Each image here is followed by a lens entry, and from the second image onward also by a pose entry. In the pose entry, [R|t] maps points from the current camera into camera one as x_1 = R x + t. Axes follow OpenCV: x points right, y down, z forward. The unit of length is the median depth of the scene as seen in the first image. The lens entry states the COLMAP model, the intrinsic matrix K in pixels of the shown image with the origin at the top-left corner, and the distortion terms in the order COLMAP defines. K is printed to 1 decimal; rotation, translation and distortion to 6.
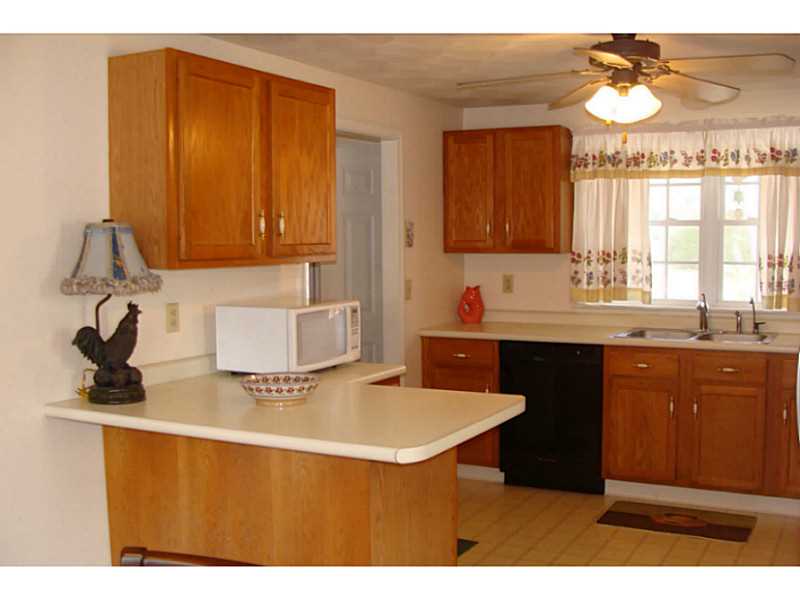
lens RADIAL K [[989.0, 0, 400.8], [0, 989.0, 321.2], [0, 0, 1]] dist [-0.205196, 0.371085]
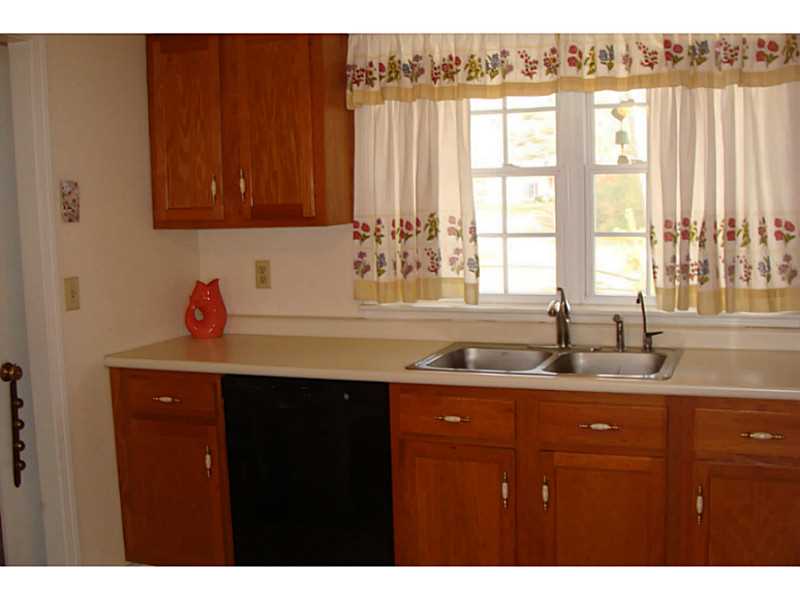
lens RADIAL K [[989.0, 0, 400.8], [0, 989.0, 321.2], [0, 0, 1]] dist [-0.205196, 0.371085]
pose [[0.994016, -0.032354, 0.104338, 0.144194], [0.028992, 0.999015, 0.033585, -0.029336], [-0.105322, -0.030359, 0.993975, 0.392778]]
